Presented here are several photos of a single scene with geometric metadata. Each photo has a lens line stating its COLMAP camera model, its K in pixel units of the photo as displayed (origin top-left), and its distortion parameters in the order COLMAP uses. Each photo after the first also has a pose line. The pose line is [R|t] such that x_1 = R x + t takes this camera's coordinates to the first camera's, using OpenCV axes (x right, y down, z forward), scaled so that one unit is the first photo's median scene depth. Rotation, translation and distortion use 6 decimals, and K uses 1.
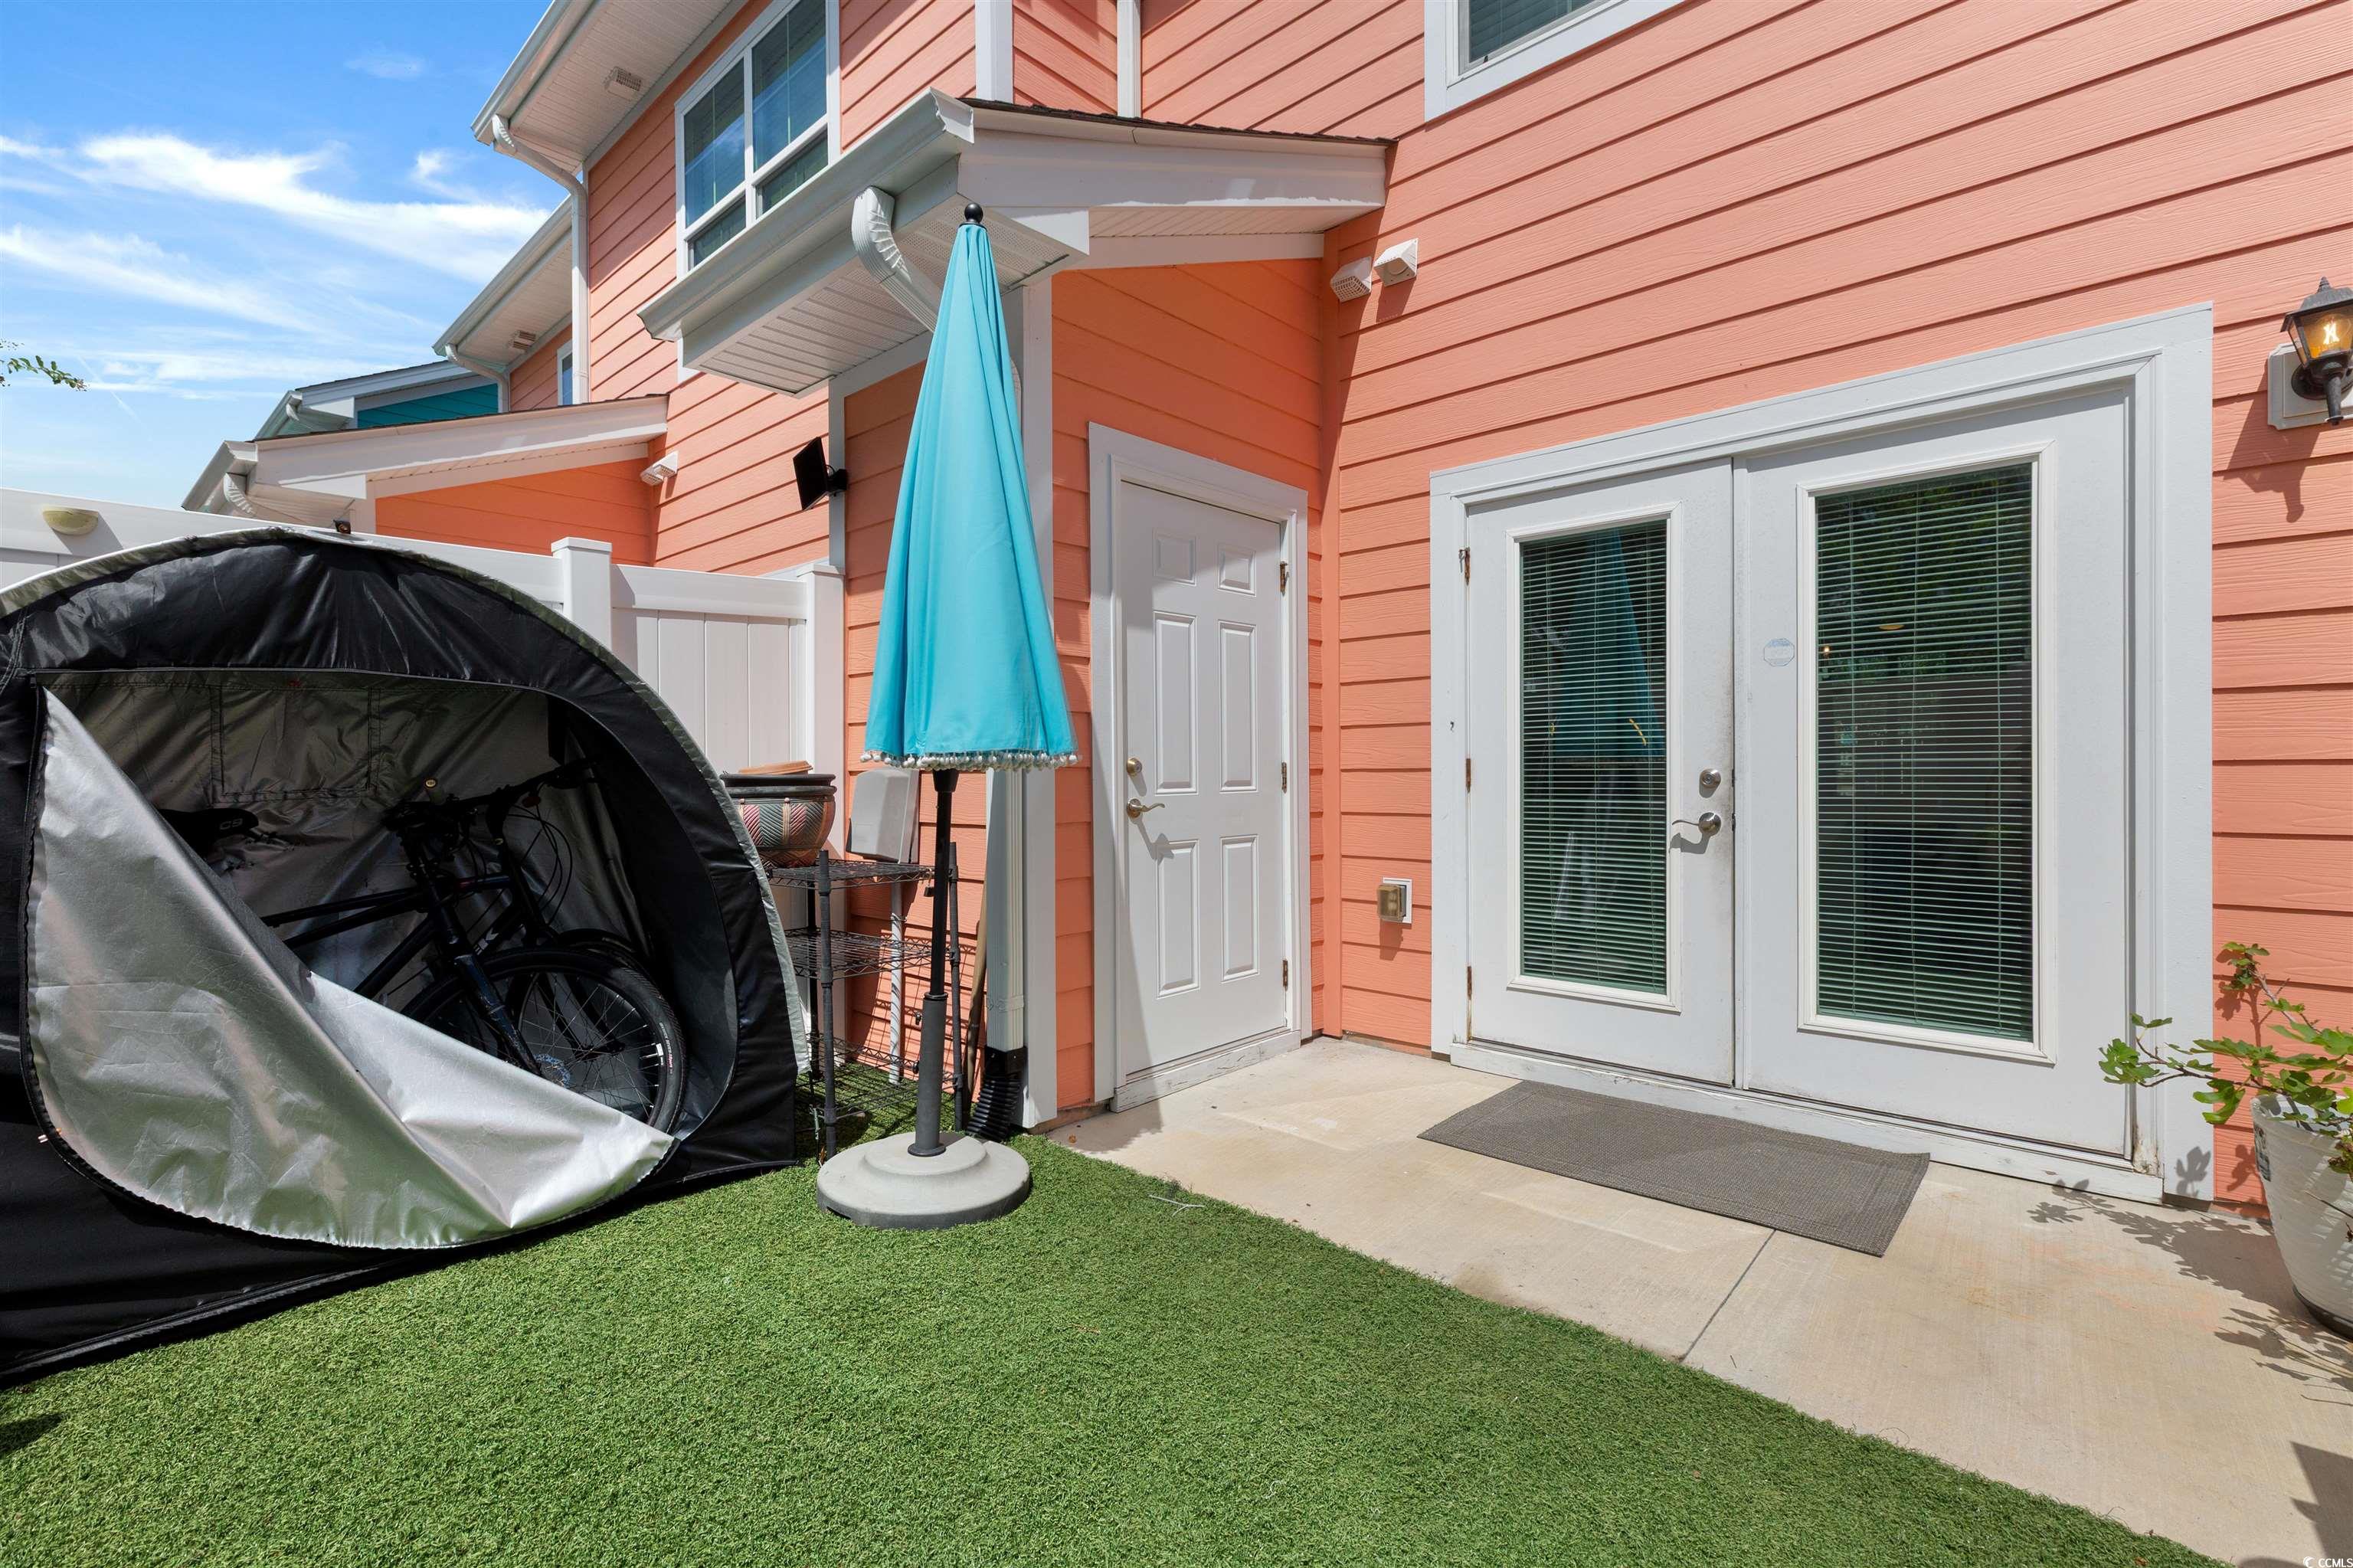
lens RADIAL K [[1054.3, 0, 1176.5], [0, 1054.3, 784.0], [0, 0, 1]] dist [0.002610, 0.000197]
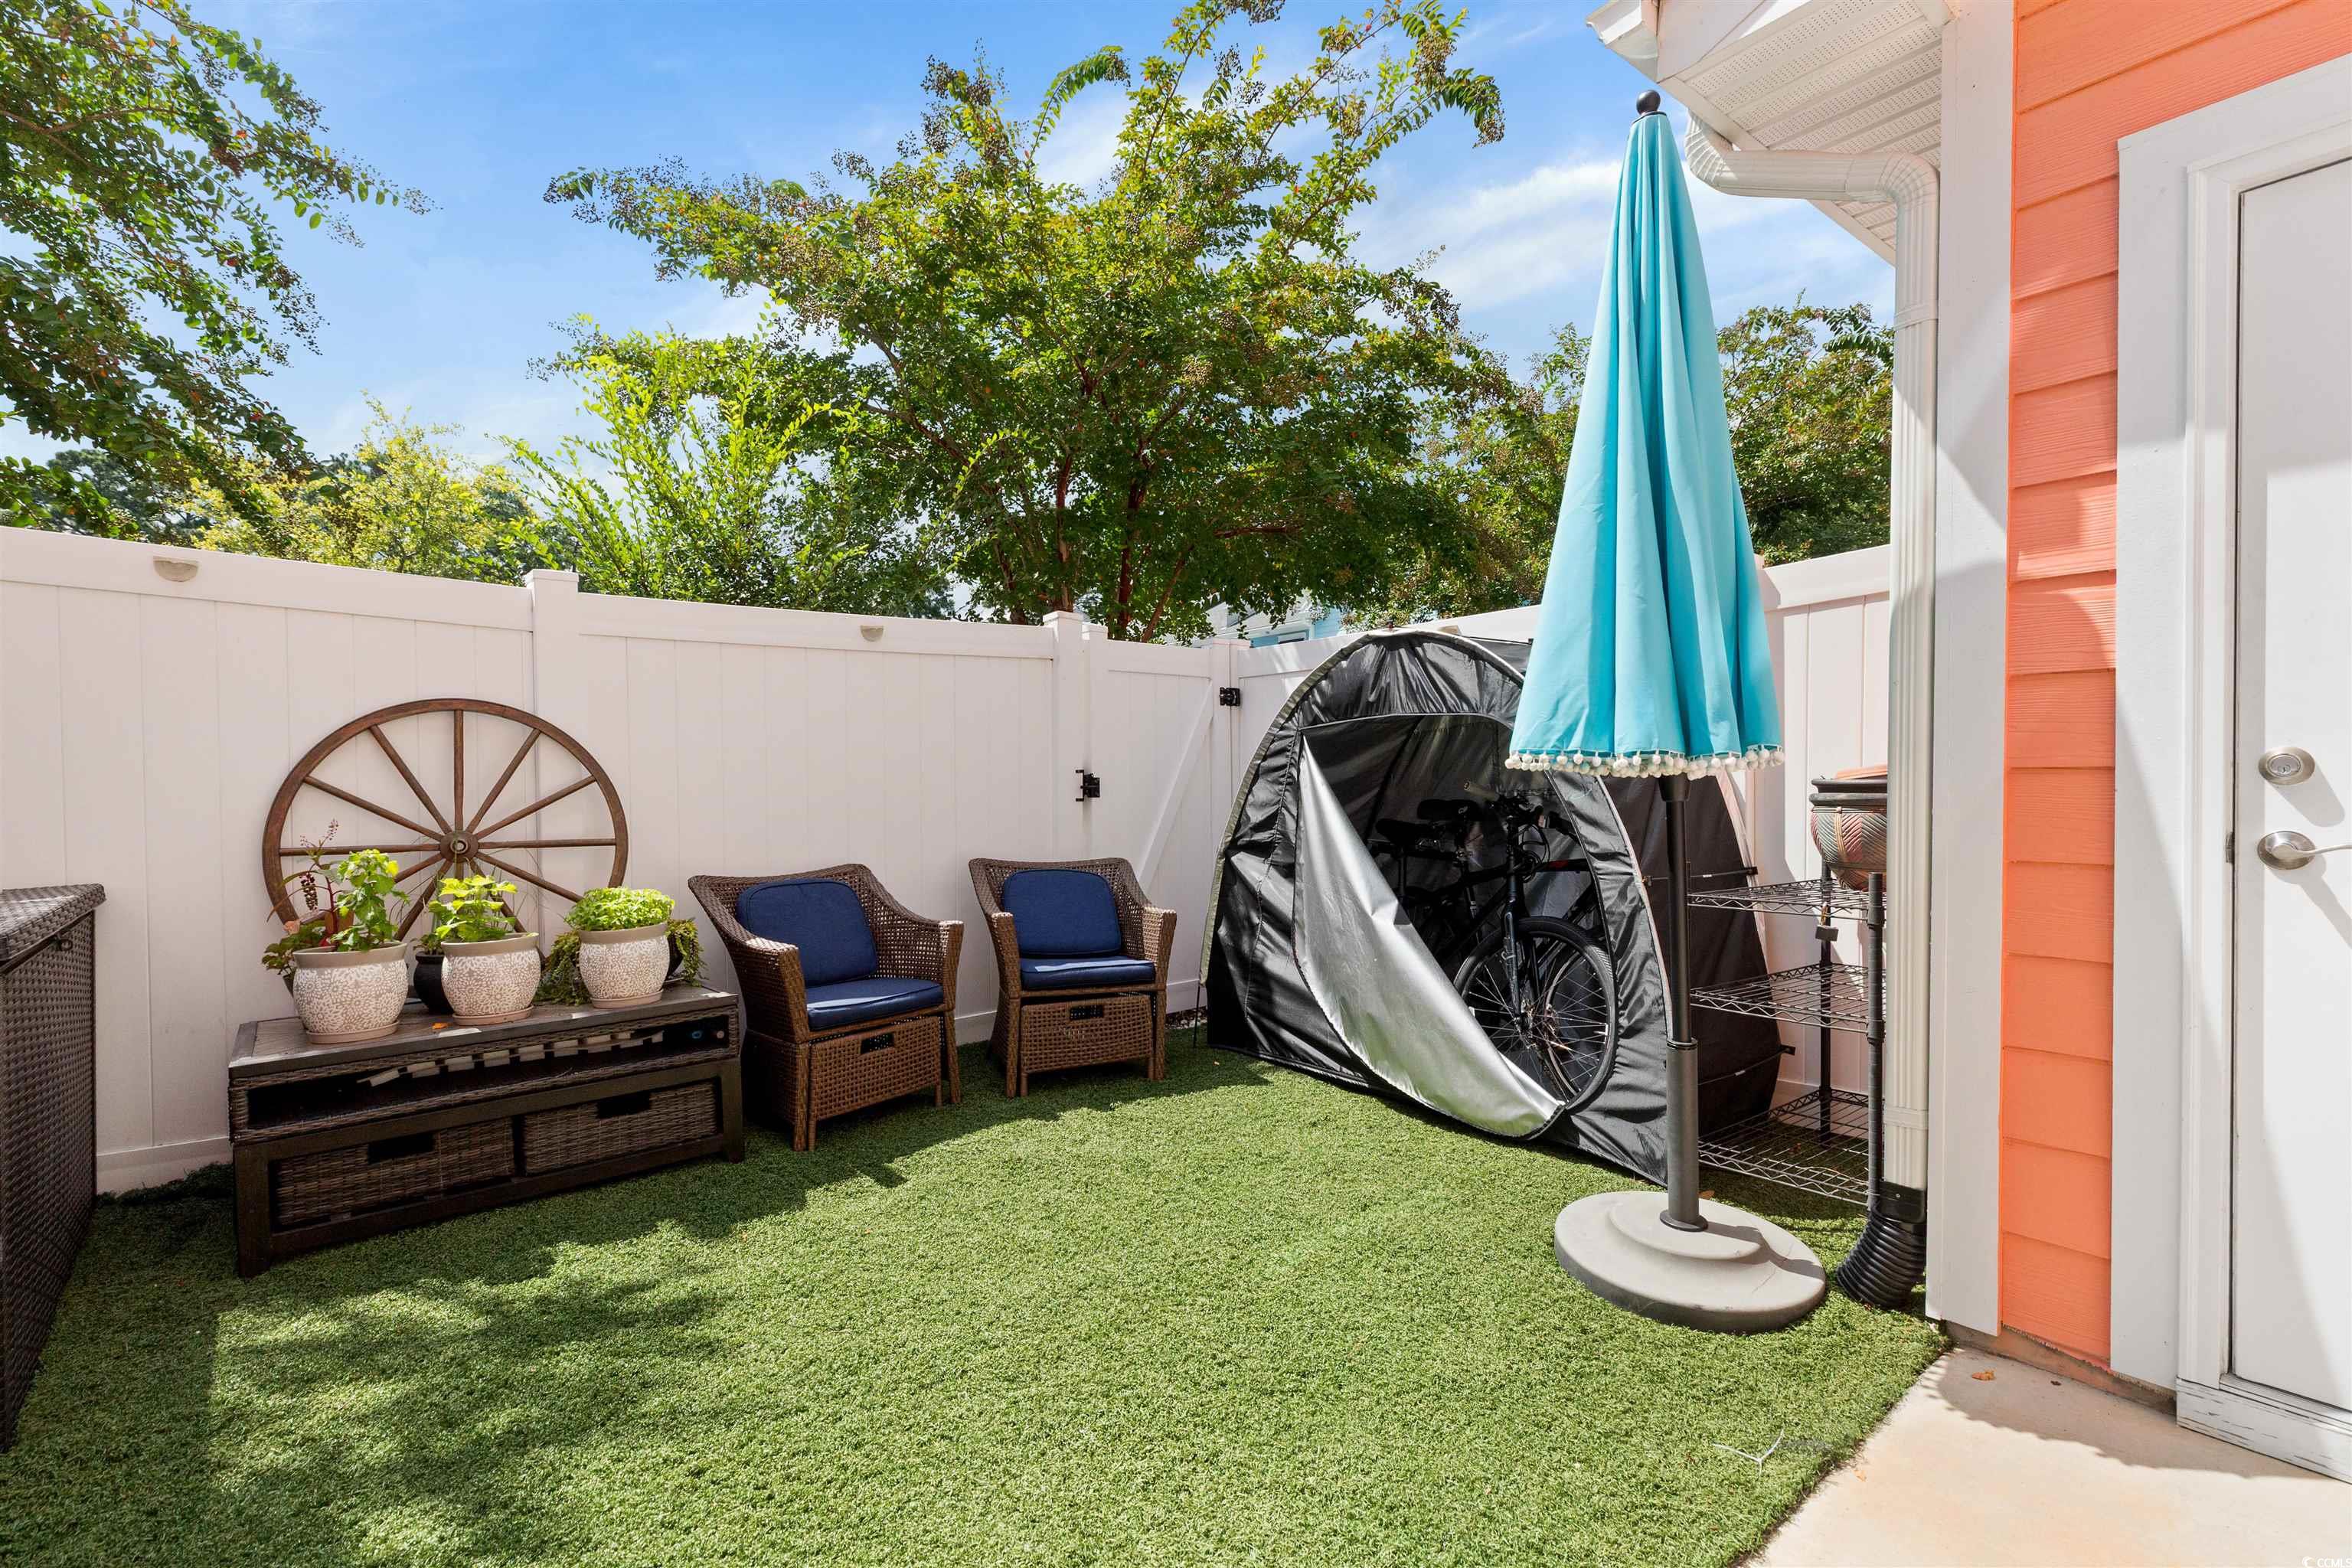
lens RADIAL K [[1053.8, 0, 1176.0], [0, 1053.8, 784.0], [0, 0, 1]] dist [0.002610, 0.000197]
pose [[-0.153305, 0.003212, -0.988174, 0.539689], [0.005501, 0.999982, 0.002397, -0.009939], [0.988164, -0.005069, -0.153320, 0.597074]]
